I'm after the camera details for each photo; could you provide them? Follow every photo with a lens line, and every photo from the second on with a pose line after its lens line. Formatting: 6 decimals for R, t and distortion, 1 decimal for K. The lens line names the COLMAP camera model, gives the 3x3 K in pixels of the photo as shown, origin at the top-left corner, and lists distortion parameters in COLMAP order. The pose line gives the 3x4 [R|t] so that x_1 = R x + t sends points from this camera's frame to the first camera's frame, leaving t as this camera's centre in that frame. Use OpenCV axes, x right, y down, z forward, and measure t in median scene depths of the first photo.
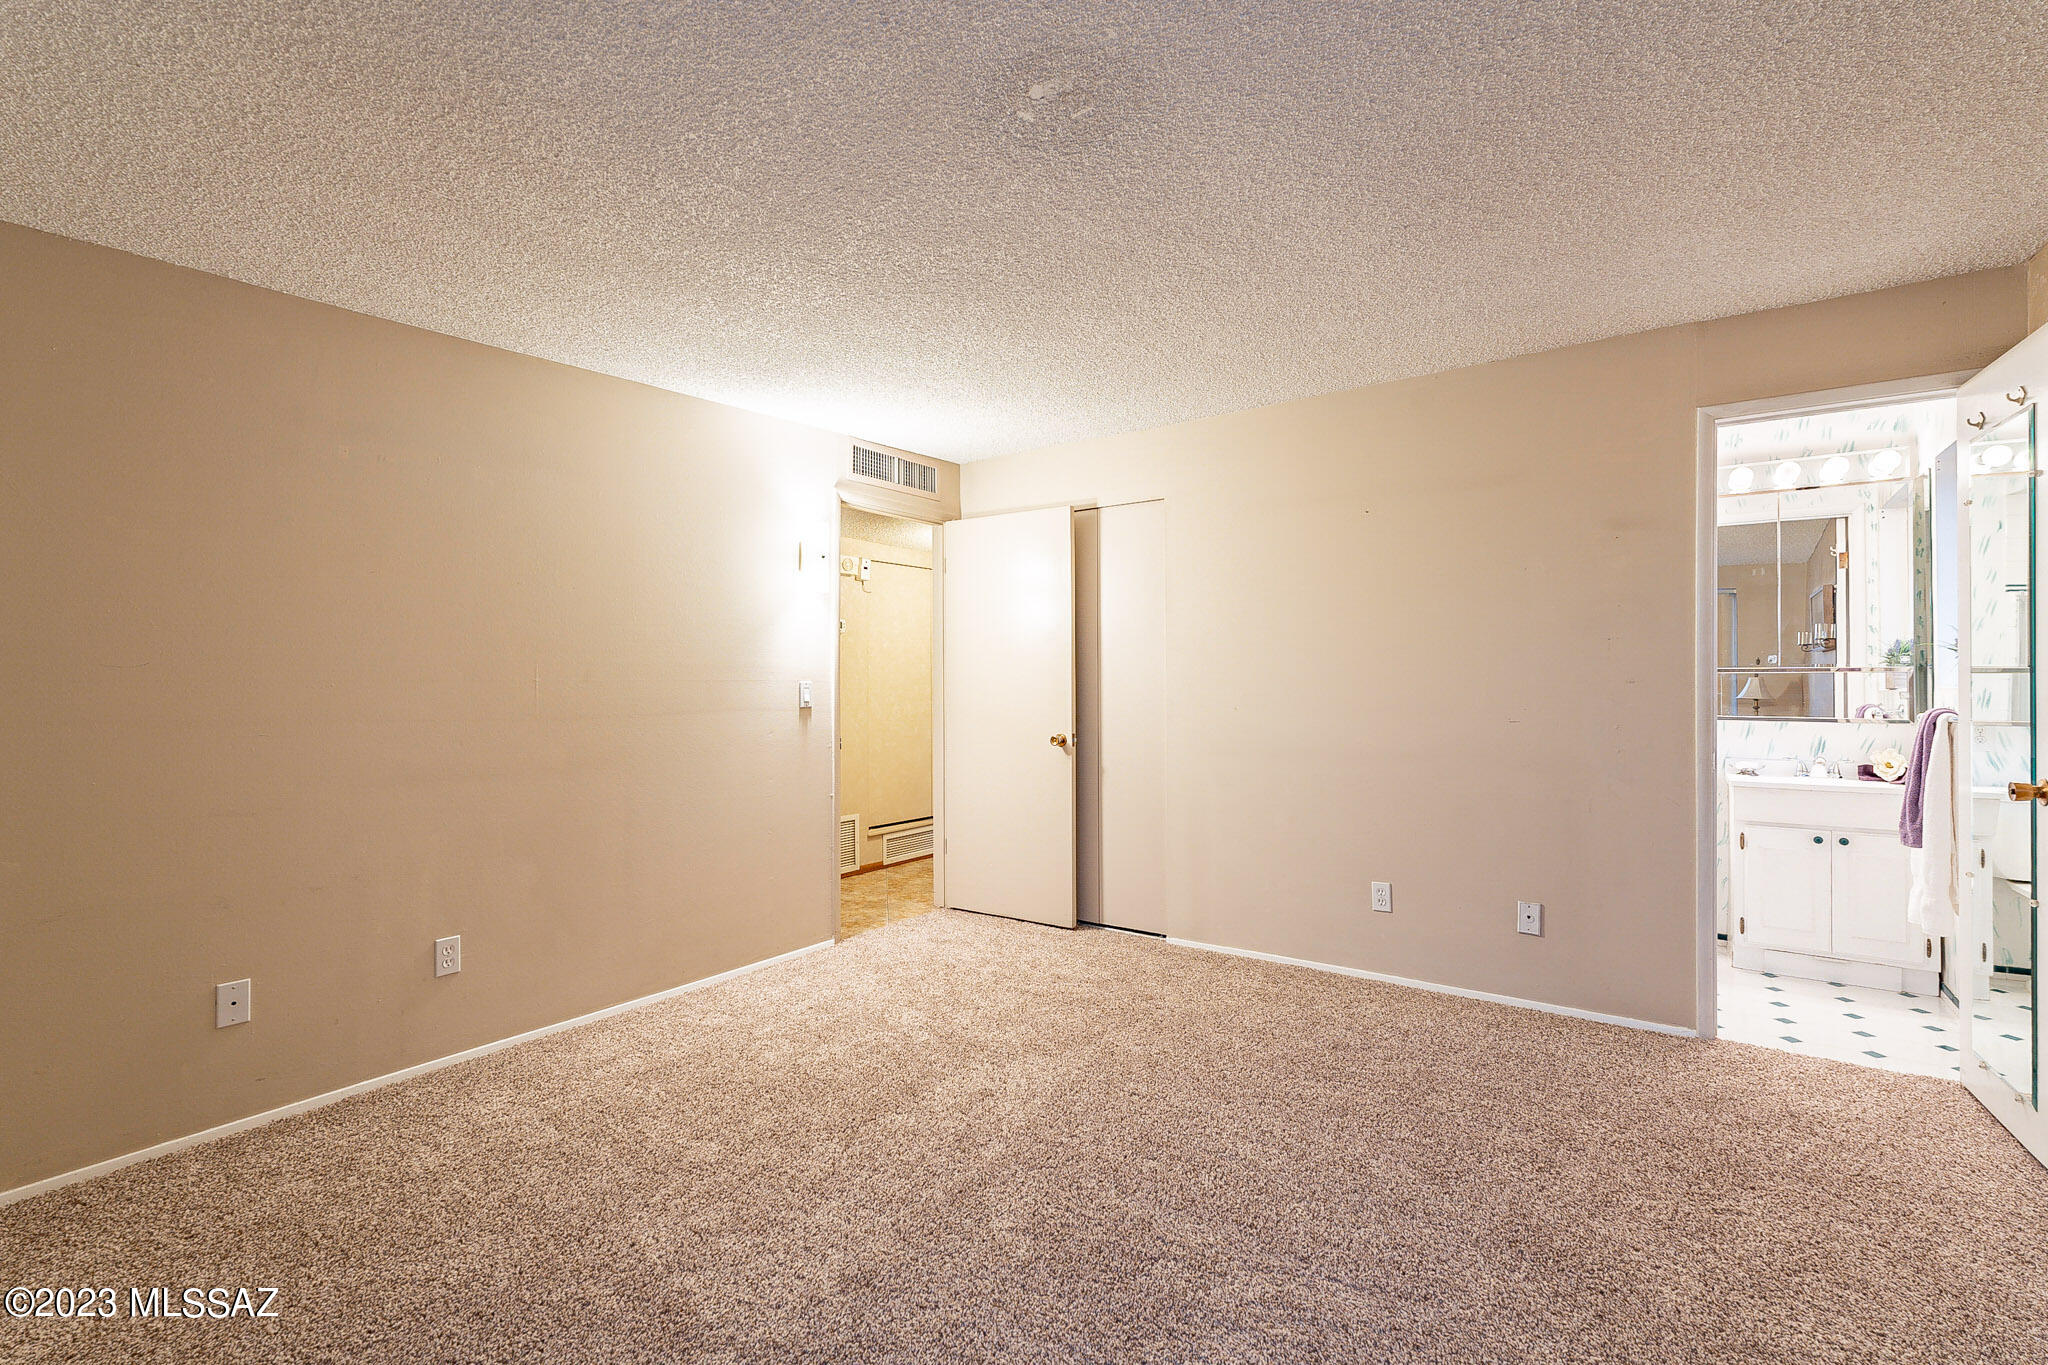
lens RADIAL K [[899.4, 0, 1020.4], [0, 899.4, 684.5], [0, 0, 1]] dist [-0.002904, -0.000094]
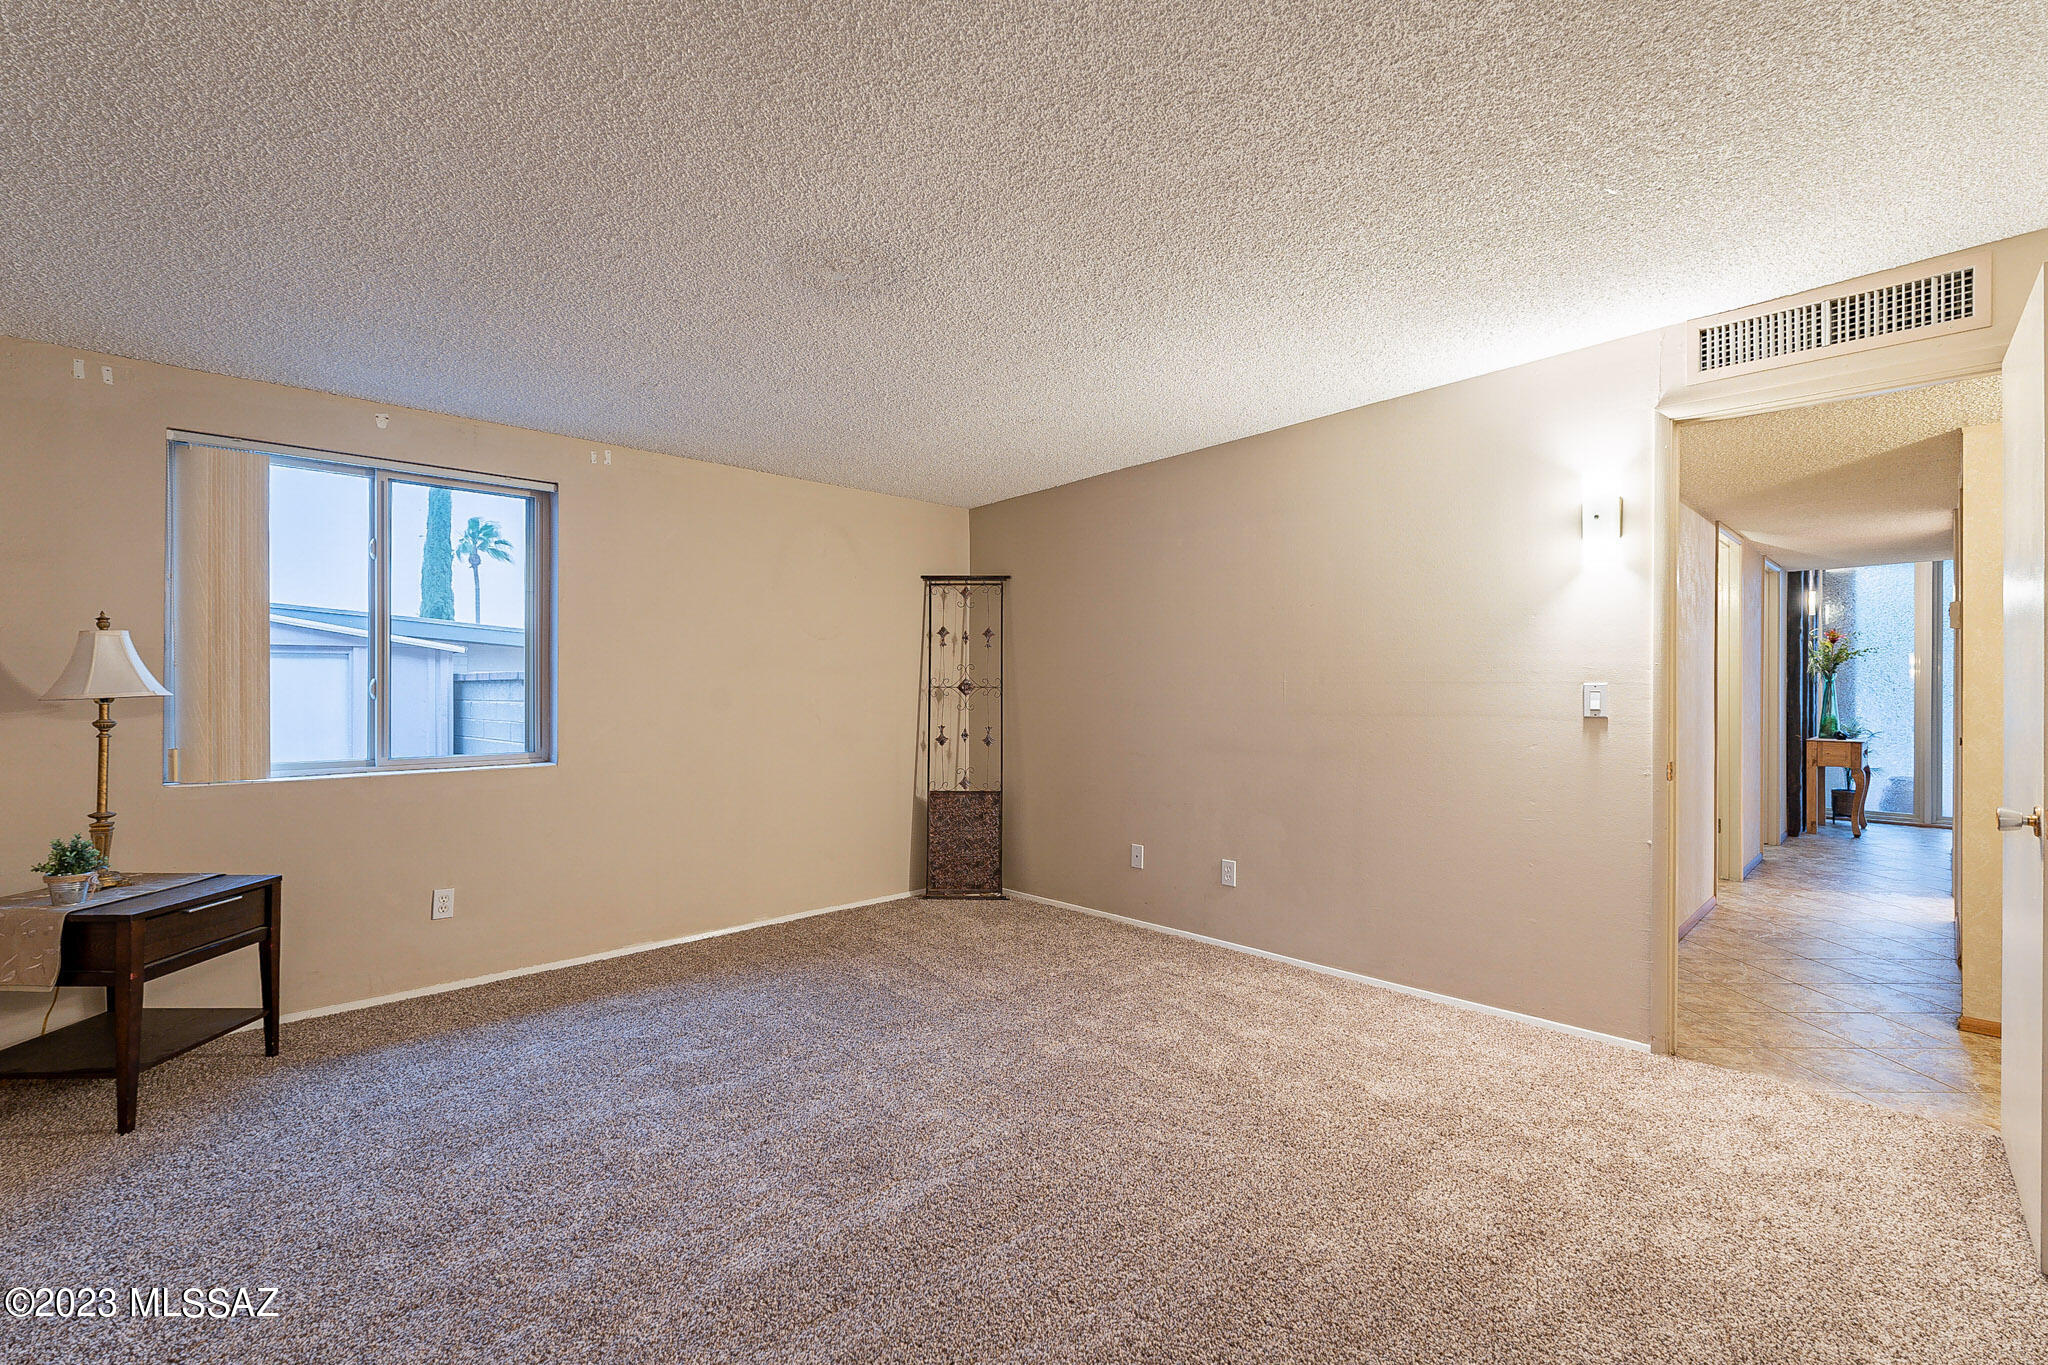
lens RADIAL K [[899.4, 0, 1020.4], [0, 899.4, 684.5], [0, 0, 1]] dist [-0.002904, -0.000094]
pose [[-0.183818, 0.000805, -0.982960, 0.600990], [-0.001973, 0.999997, 0.001188, -0.002035], [0.982958, 0.002158, -0.183816, 0.663883]]
